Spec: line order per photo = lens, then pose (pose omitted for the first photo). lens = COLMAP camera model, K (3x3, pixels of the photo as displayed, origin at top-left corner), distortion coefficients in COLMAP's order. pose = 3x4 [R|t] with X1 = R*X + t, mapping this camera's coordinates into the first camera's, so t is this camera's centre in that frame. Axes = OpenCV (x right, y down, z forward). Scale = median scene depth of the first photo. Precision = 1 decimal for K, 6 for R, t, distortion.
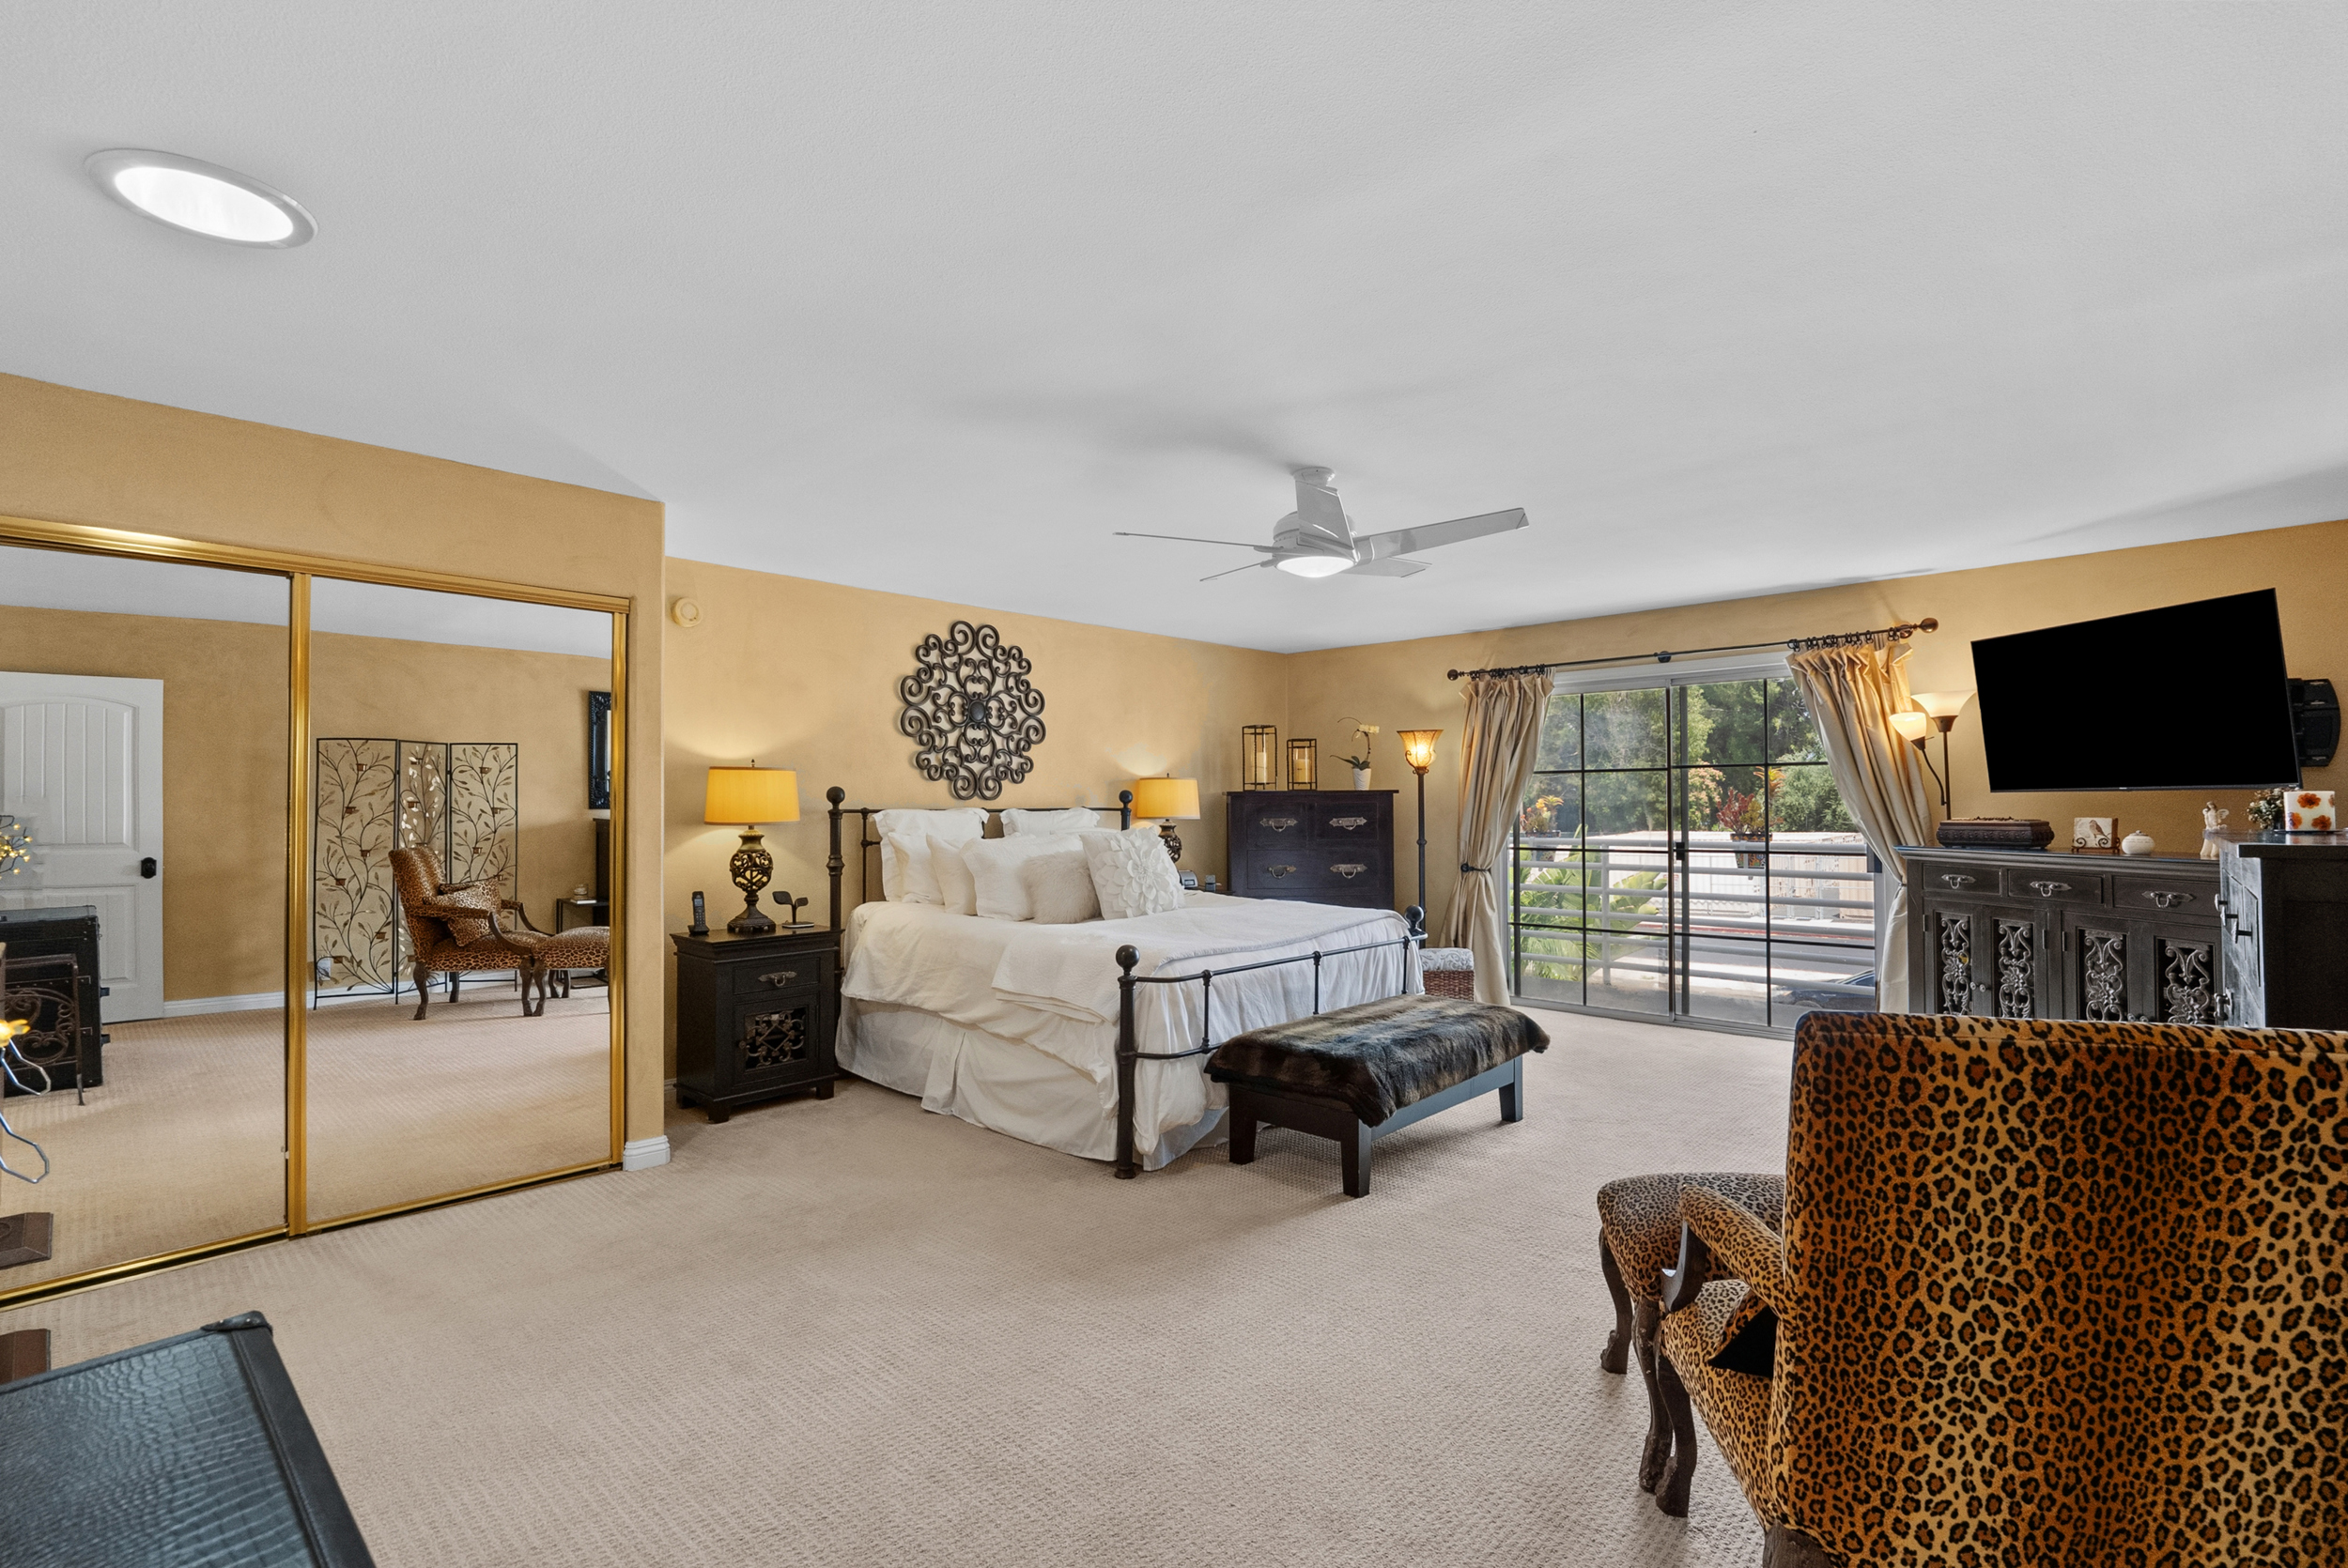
lens RADIAL K [[1070.8, 0, 1155.1], [0, 1070.8, 778.6], [0, 0, 1]] dist [-0.010492, 0.005741]
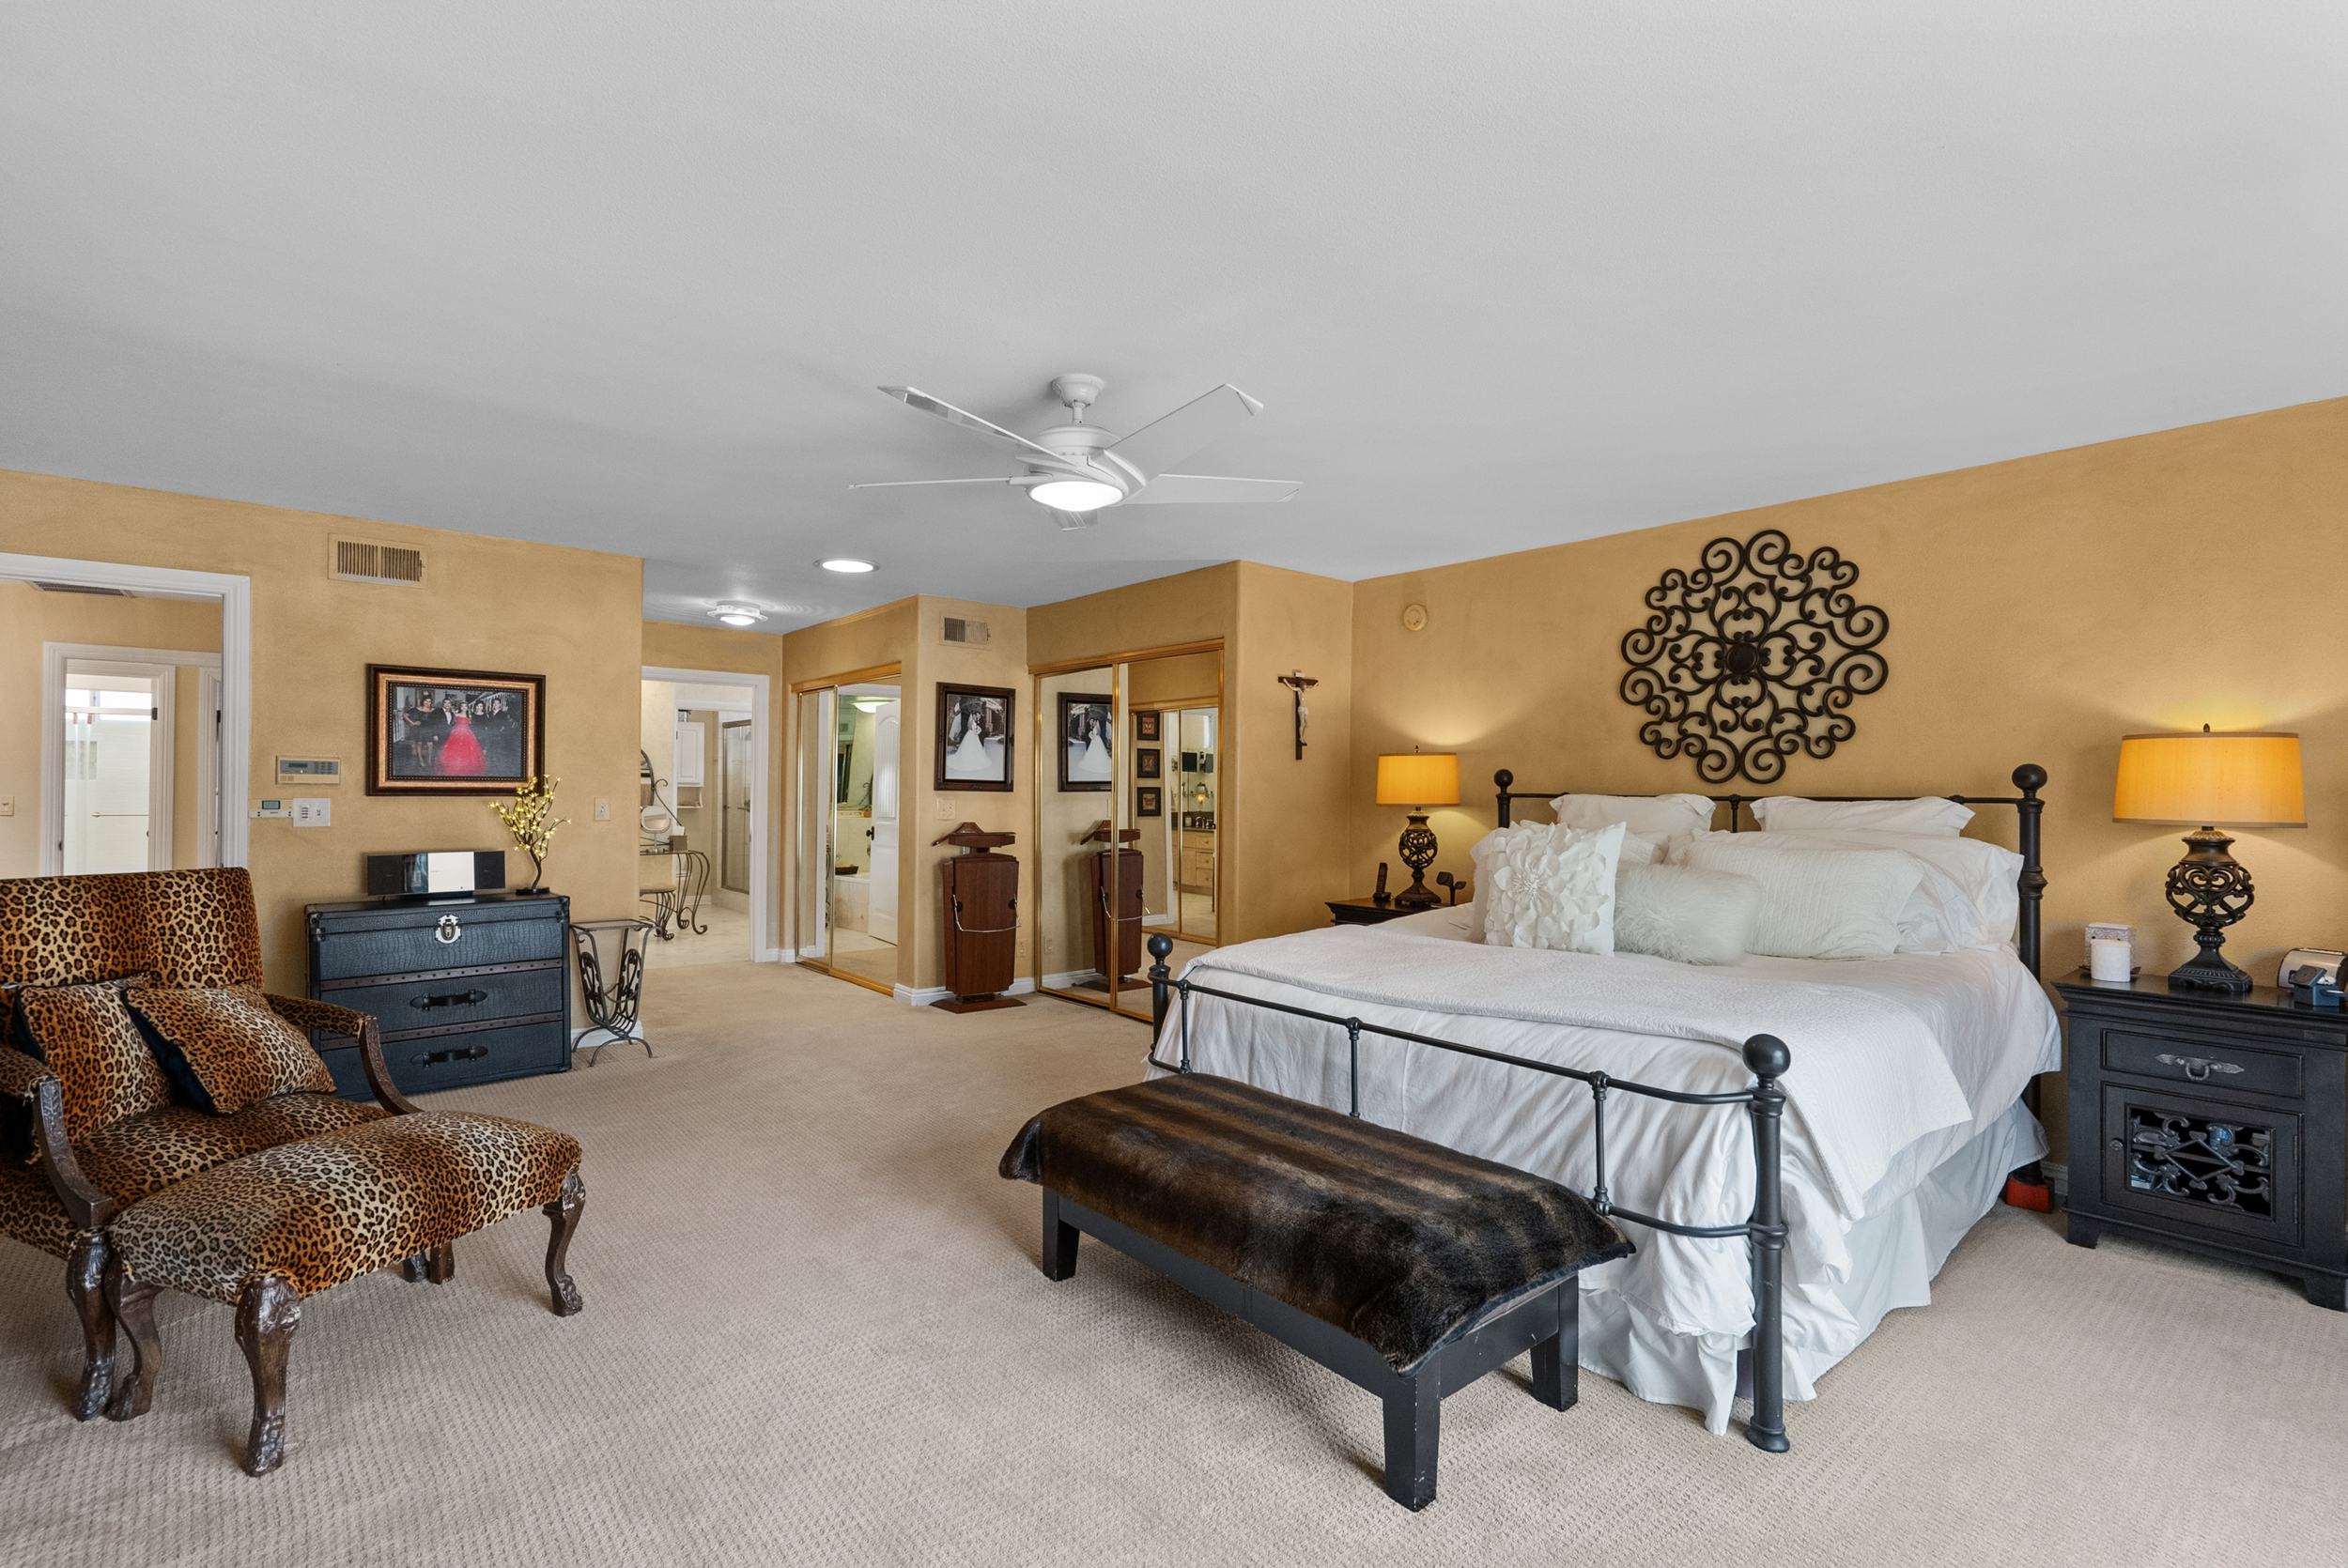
lens RADIAL K [[1070.8, 0, 1155.1], [0, 1070.8, 778.6], [0, 0, 1]] dist [-0.010492, 0.005741]
pose [[-0.130167, -0.008039, -0.991459, 0.609660], [0.017409, 0.999794, -0.010392, 0.017684], [0.991339, -0.018613, -0.130001, 0.735892]]
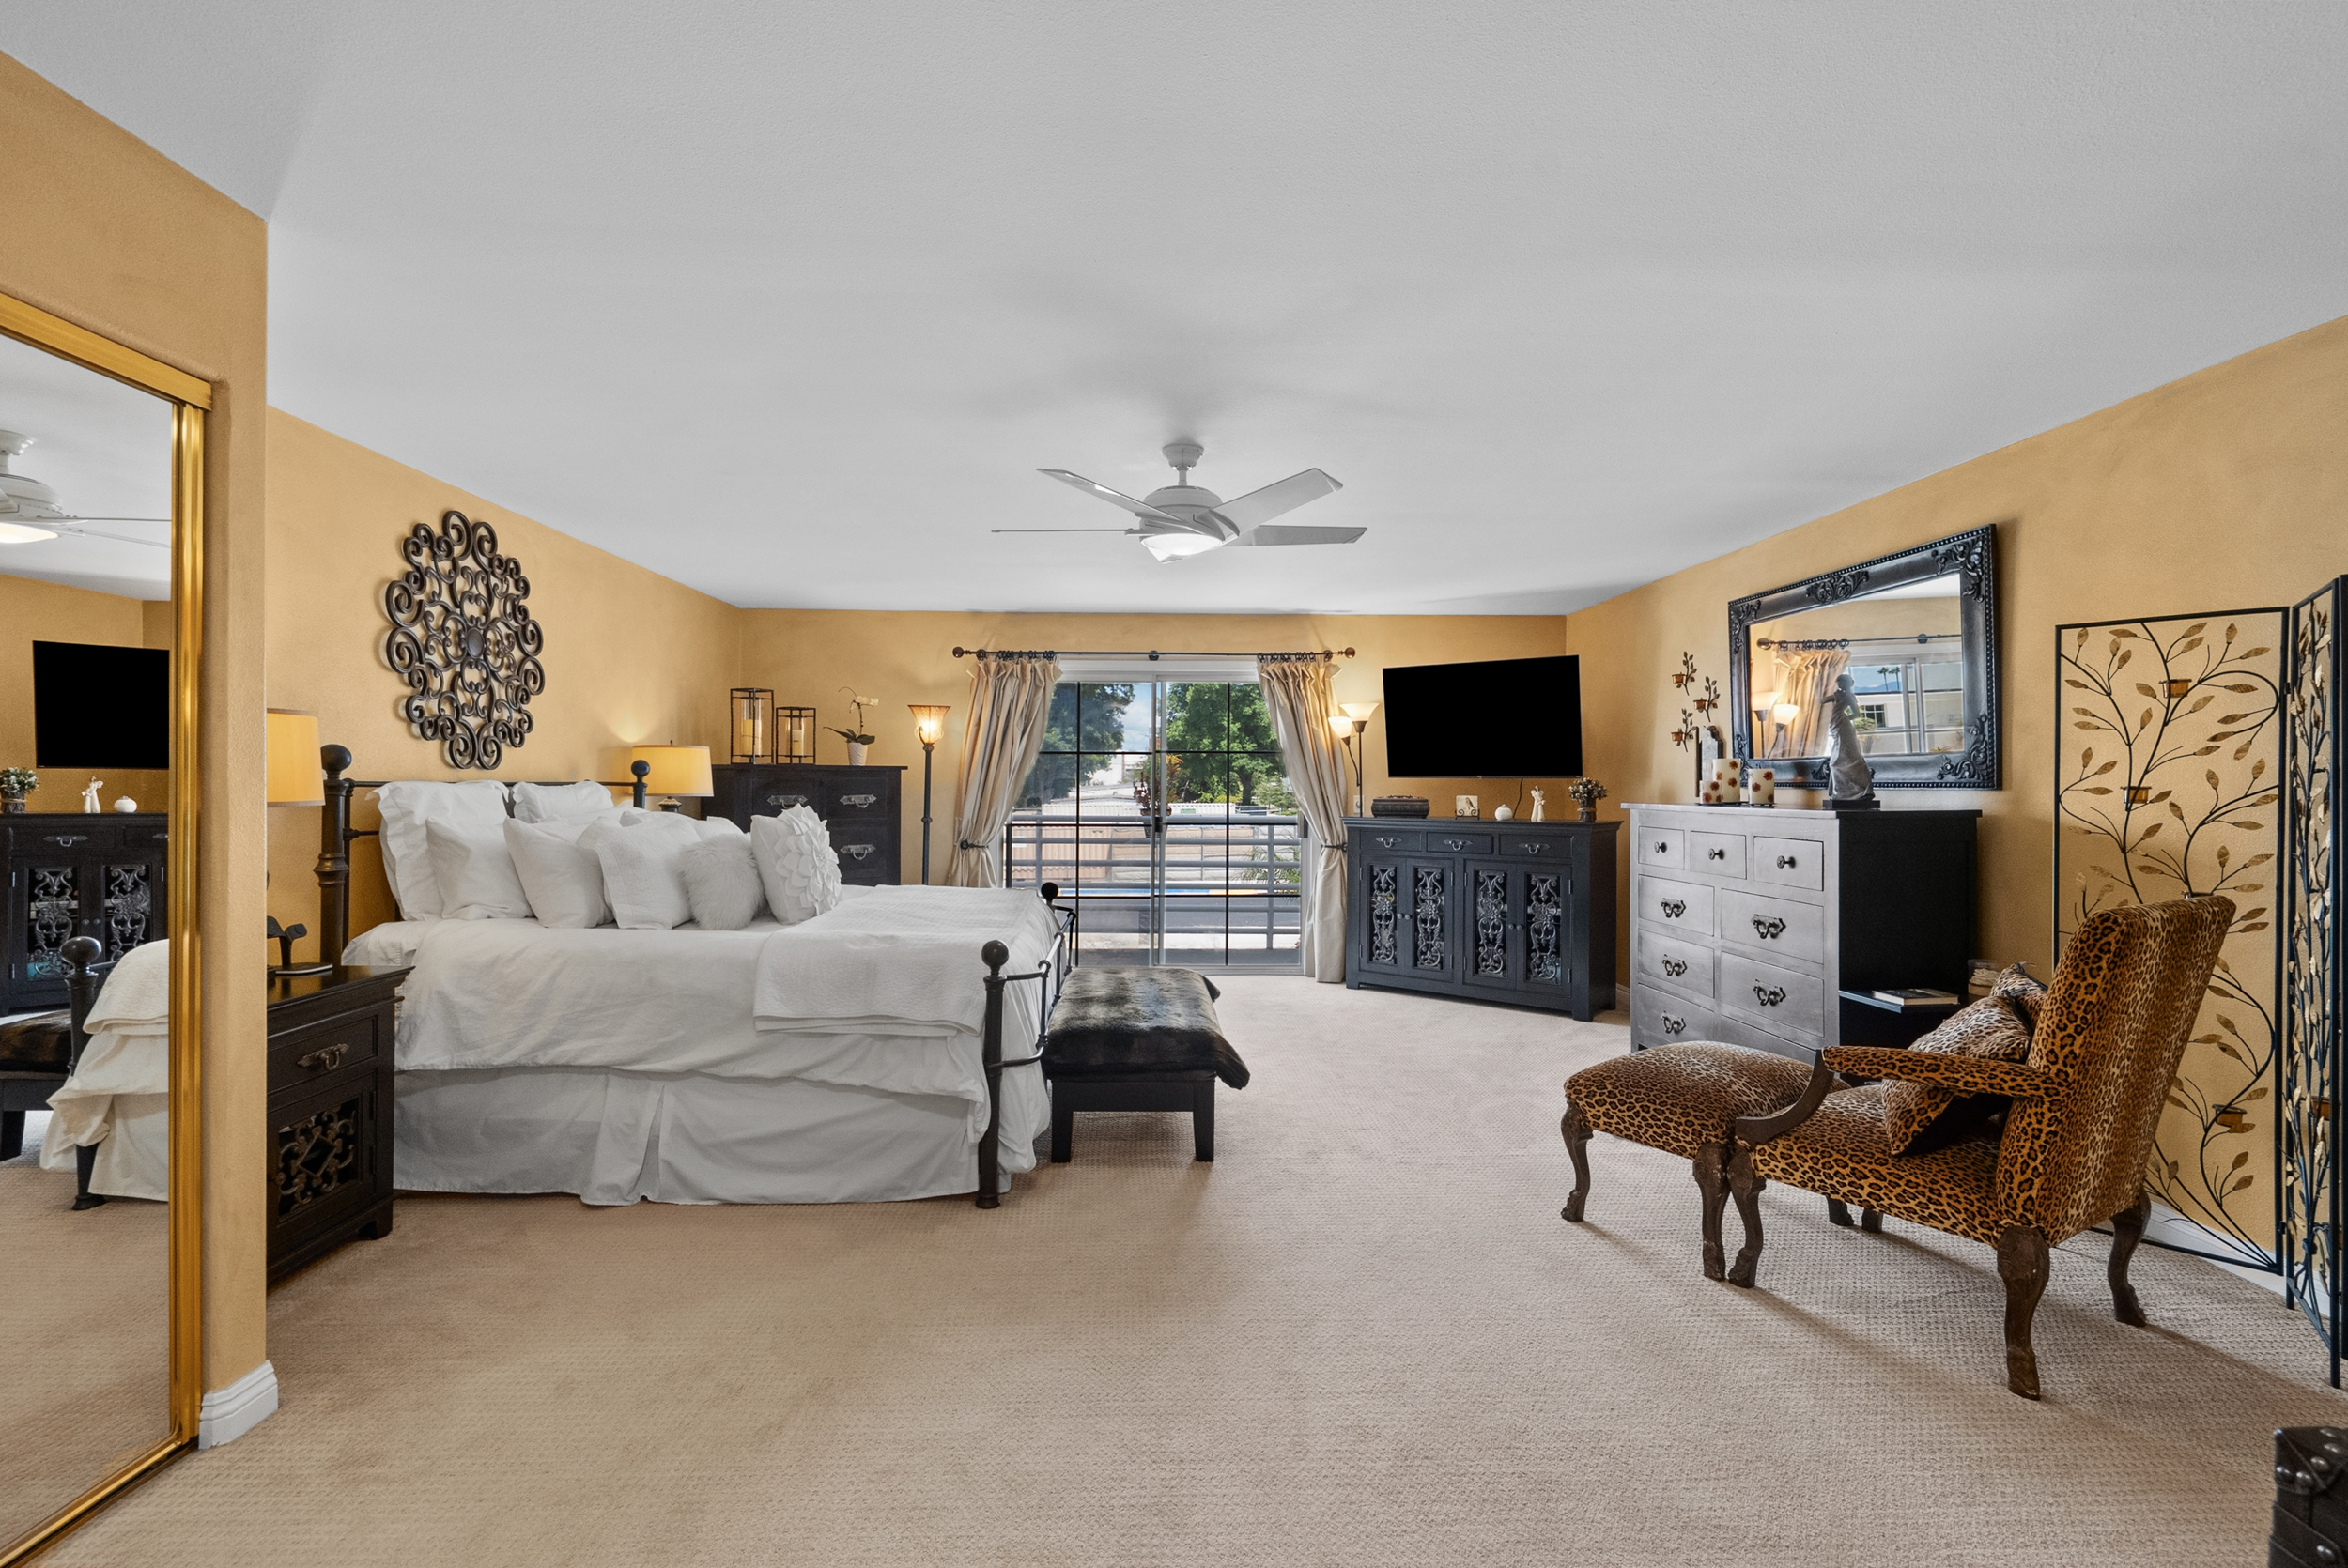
lens RADIAL K [[1070.8, 0, 1155.1], [0, 1070.8, 778.6], [0, 0, 1]] dist [-0.010492, 0.005741]
pose [[0.707909, 0.011920, 0.706203, -0.359119], [-0.026649, 0.999596, 0.009841, 0.007466], [-0.705800, -0.025787, 0.707941, 0.191971]]
